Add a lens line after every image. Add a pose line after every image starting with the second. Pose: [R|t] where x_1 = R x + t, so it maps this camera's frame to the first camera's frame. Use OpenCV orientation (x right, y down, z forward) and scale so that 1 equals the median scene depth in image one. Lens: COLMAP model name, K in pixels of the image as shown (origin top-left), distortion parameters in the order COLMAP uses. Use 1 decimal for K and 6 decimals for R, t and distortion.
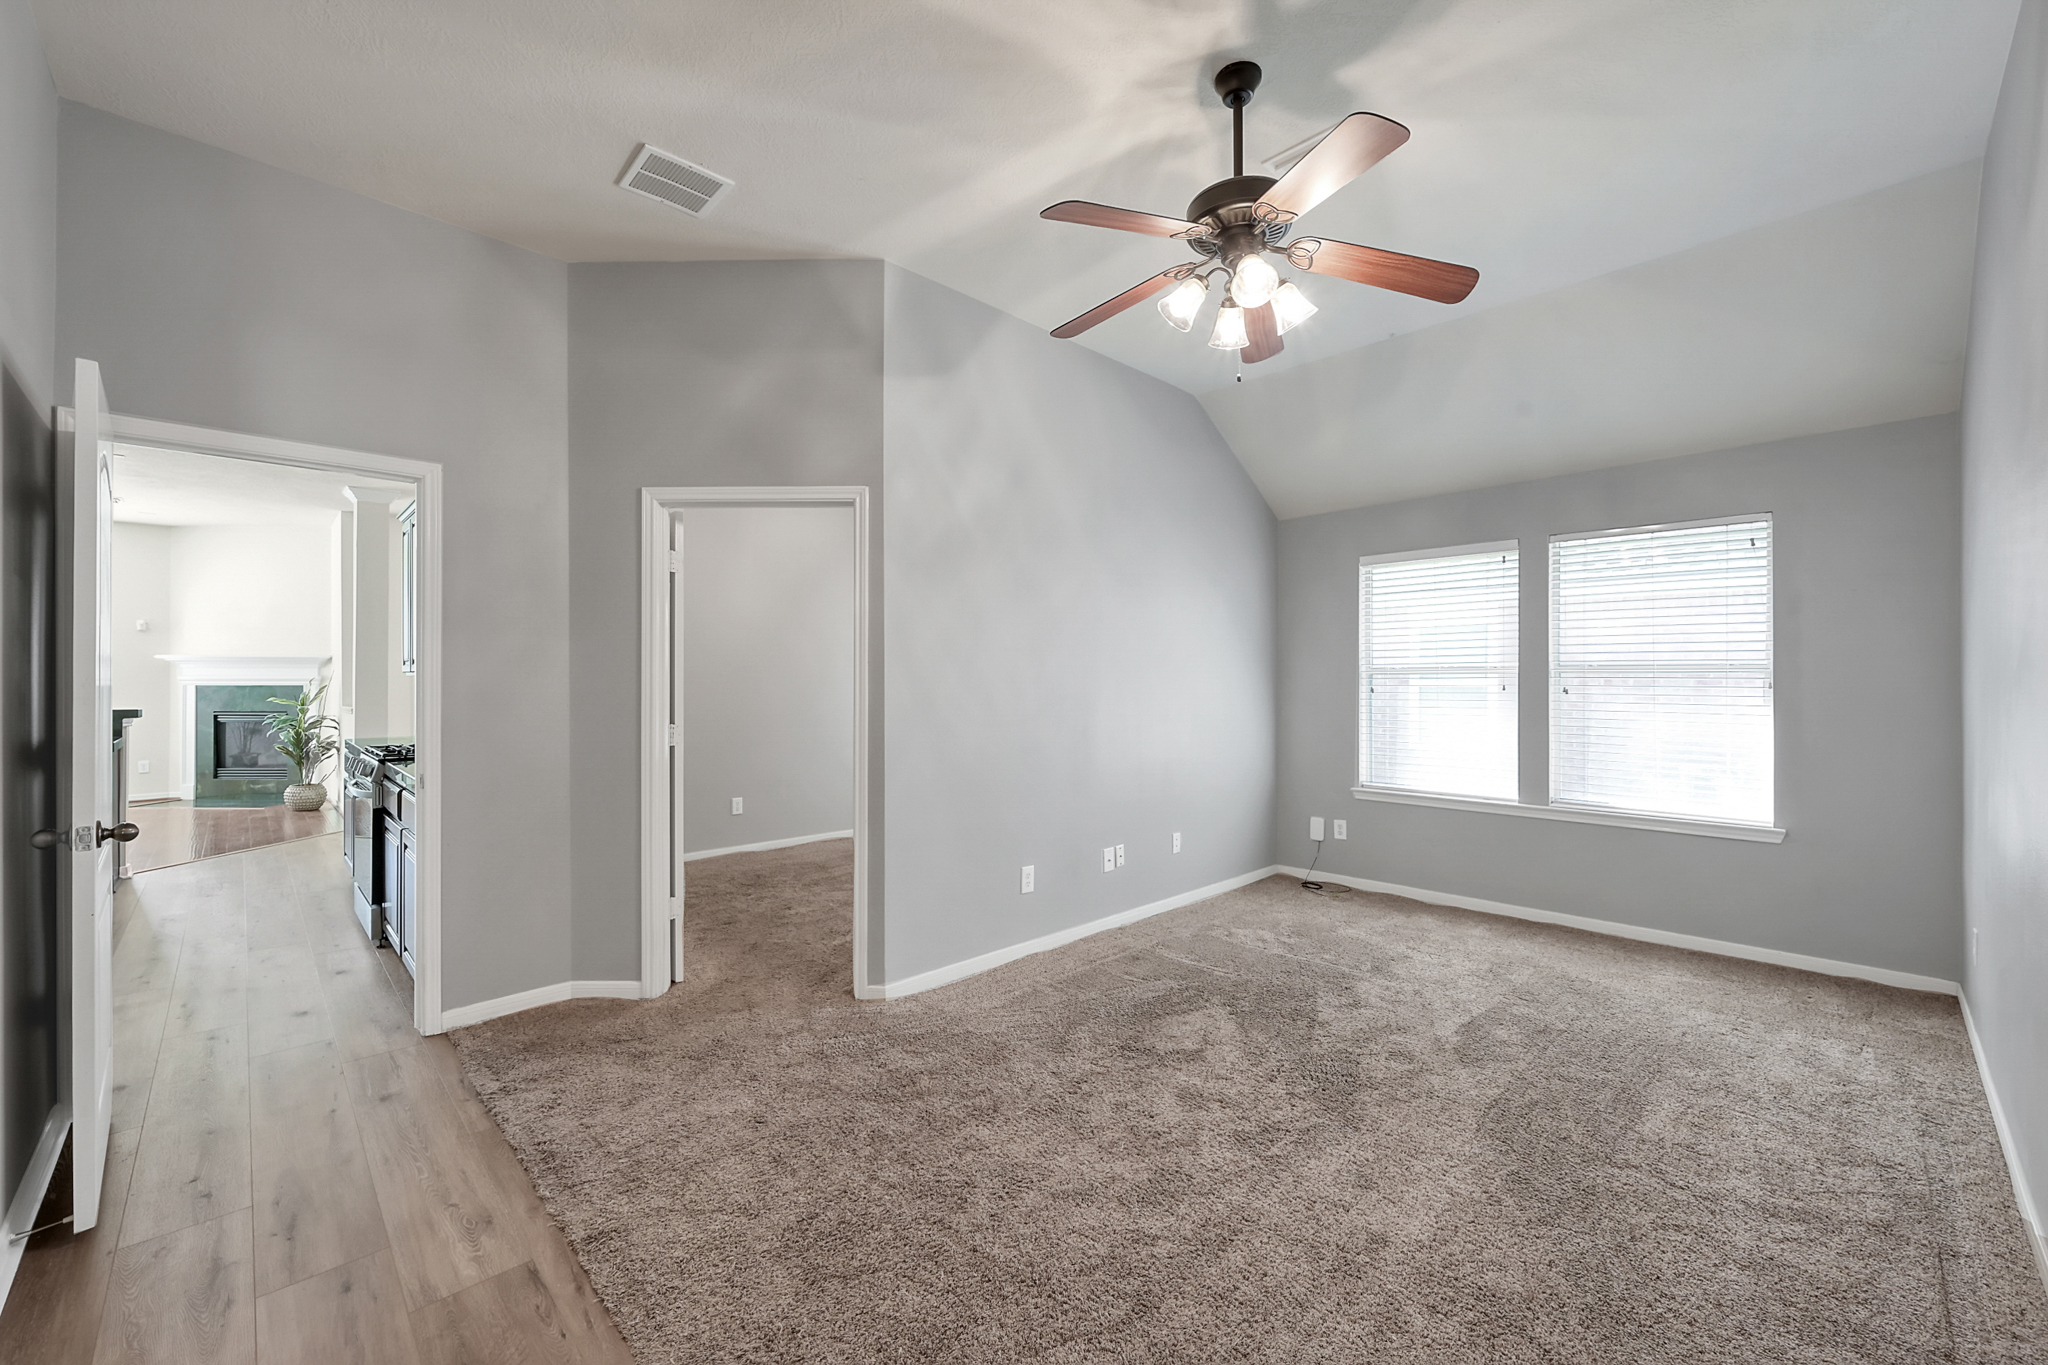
lens RADIAL K [[810.8, 0, 1021.2], [0, 810.8, 679.7], [0, 0, 1]] dist [-0.001956, 0.001061]
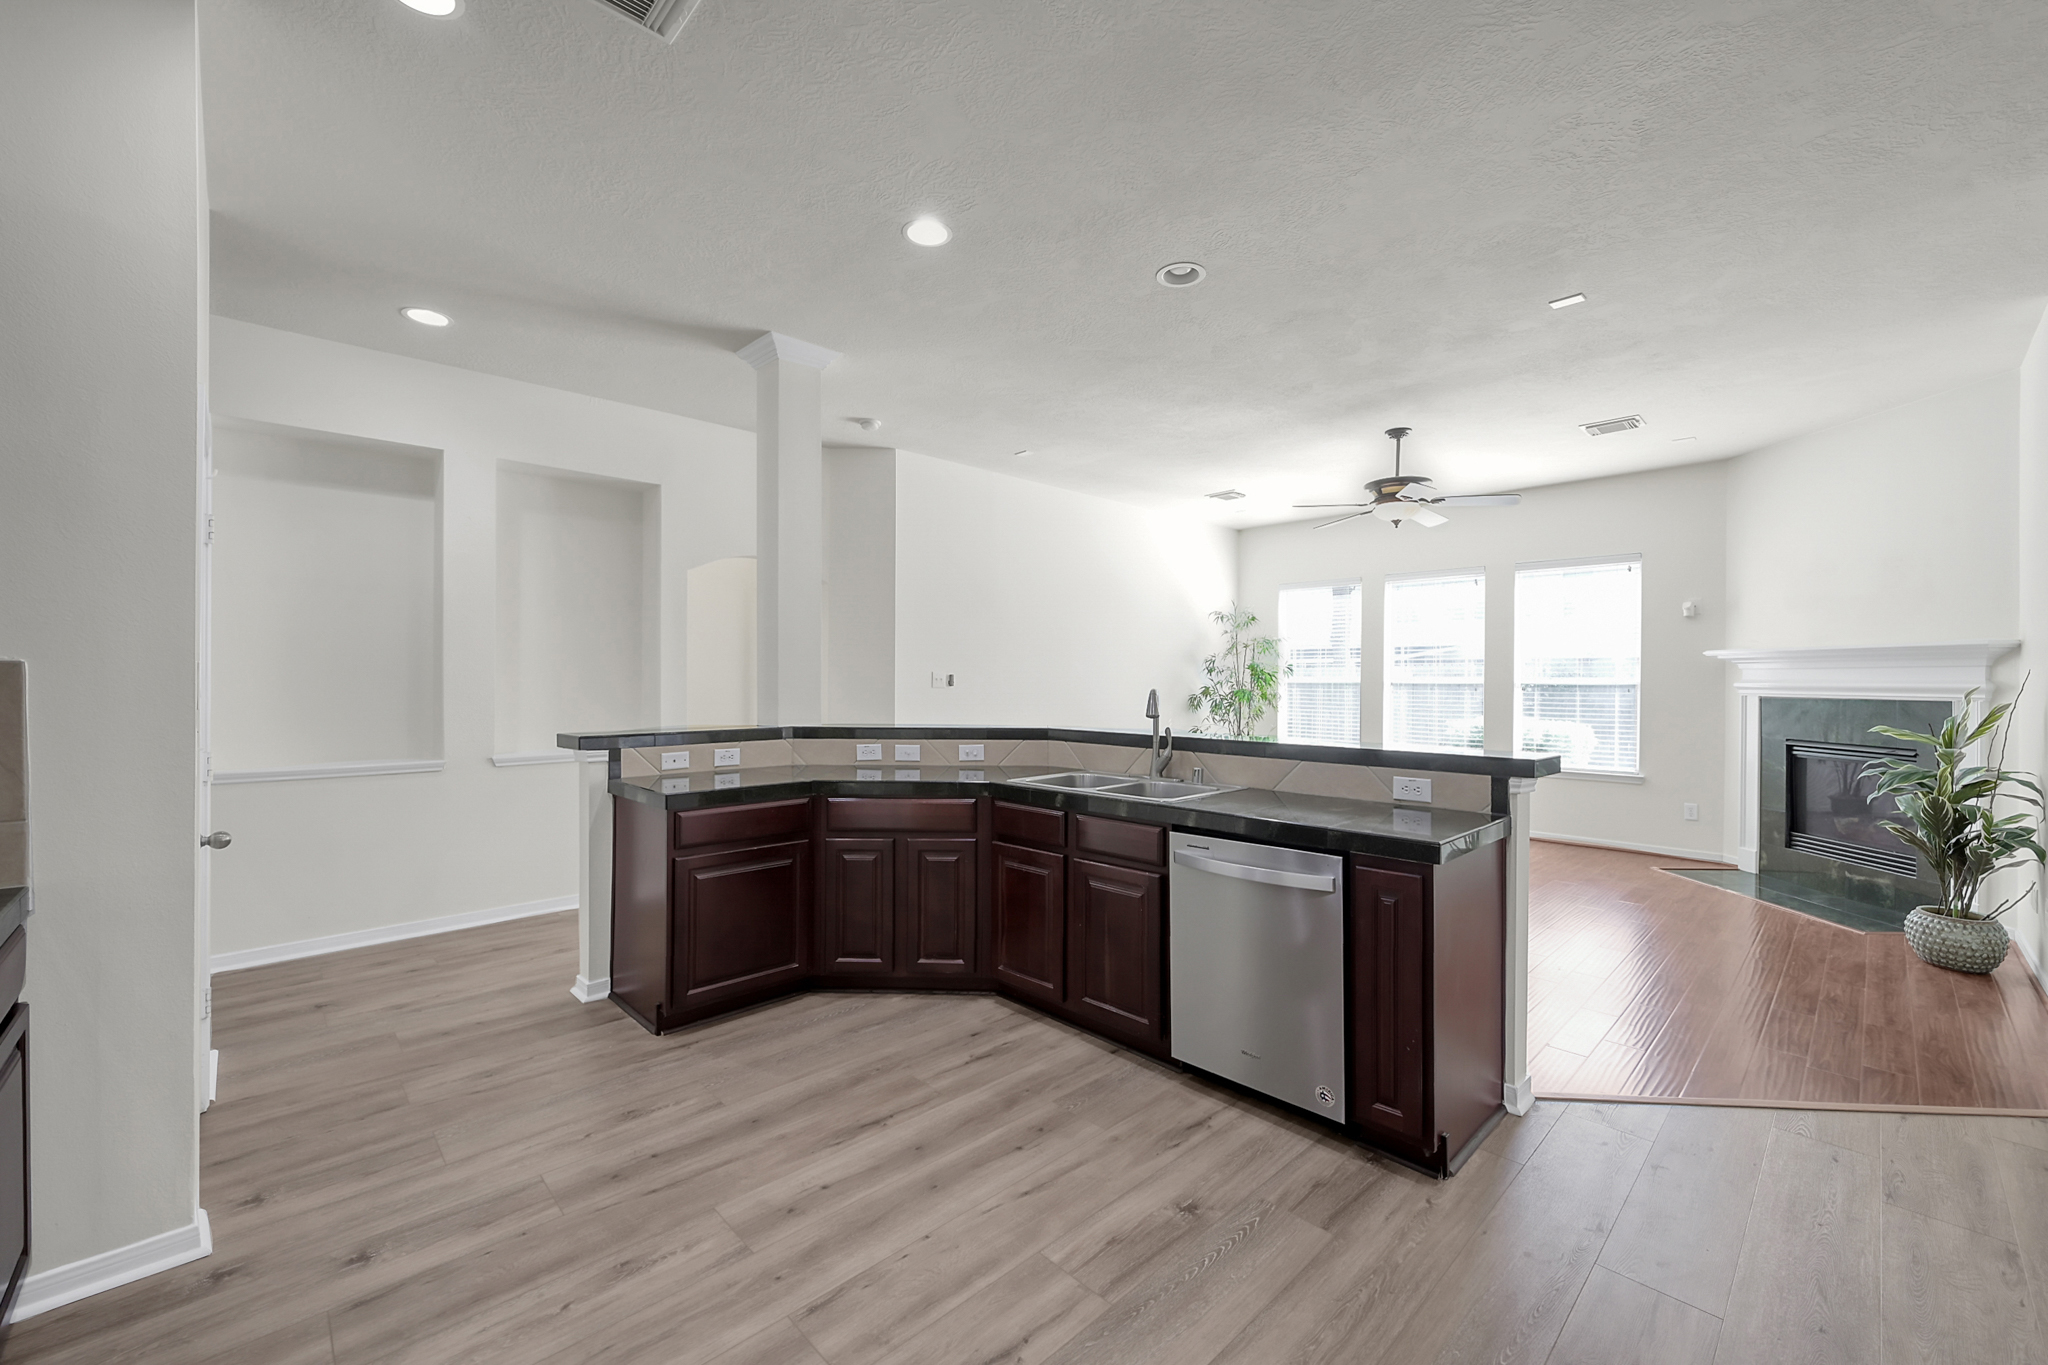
lens RADIAL K [[810.8, 0, 1021.2], [0, 810.8, 679.7], [0, 0, 1]] dist [-0.001956, 0.001061]
pose [[-0.010750, 0.003300, -0.999937, -0.390509], [0.002254, 0.999992, 0.003276, -0.010138], [0.999940, -0.002218, -0.010757, 0.443596]]
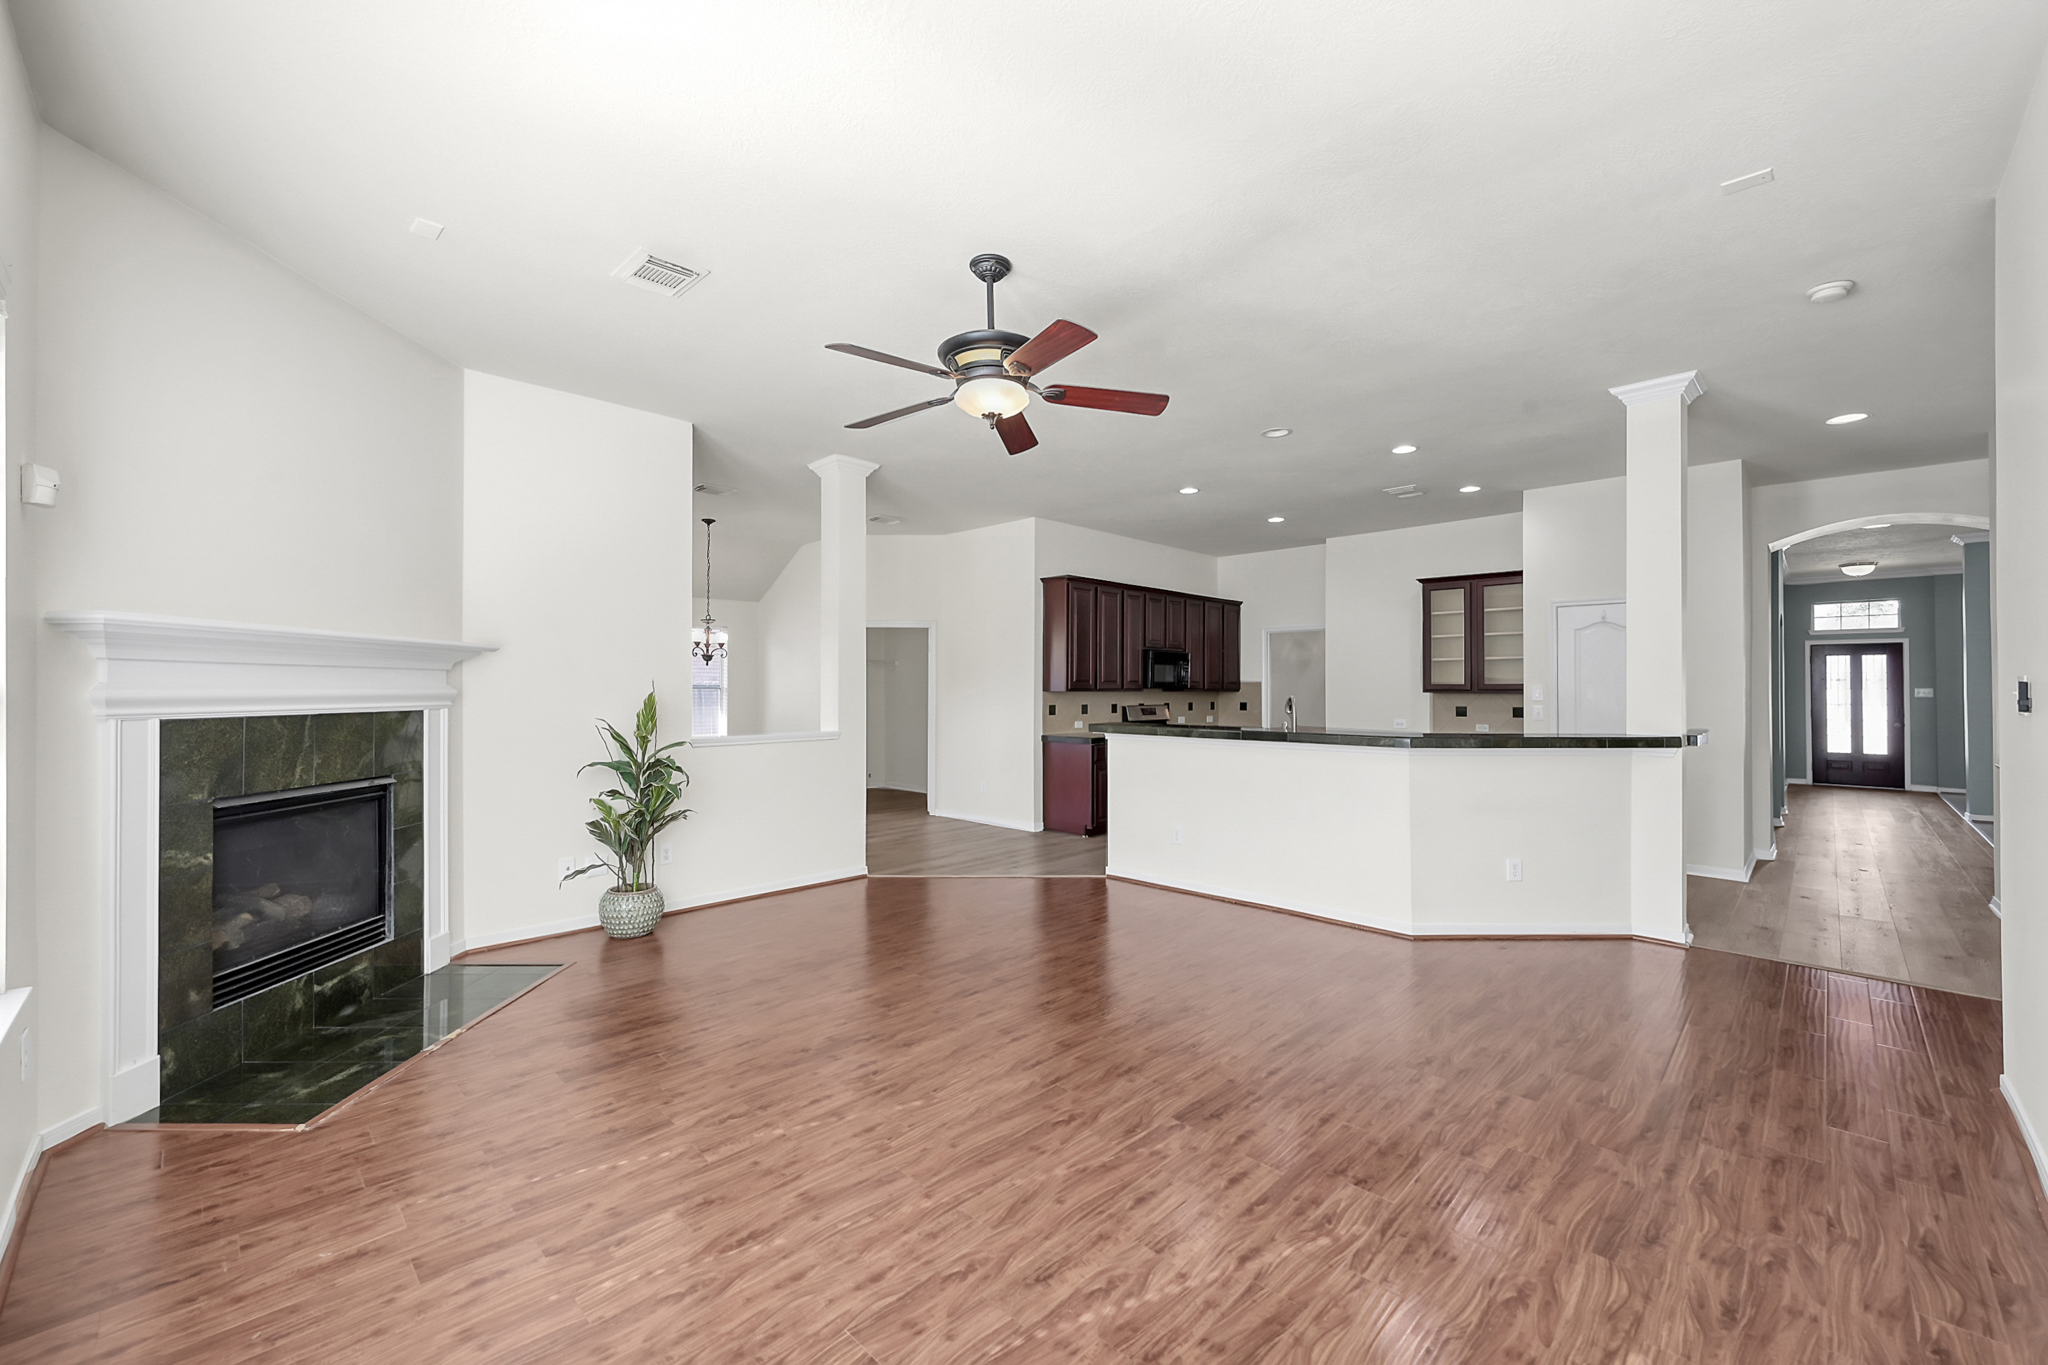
lens RADIAL K [[810.8, 0, 1021.2], [0, 810.8, 679.7], [0, 0, 1]] dist [-0.001956, 0.001061]
pose [[-0.014900, 0.014008, 0.999791, -1.388594], [-0.009243, 0.999857, -0.014146, -0.006810], [-0.999846, -0.009452, -0.014769, 0.721567]]
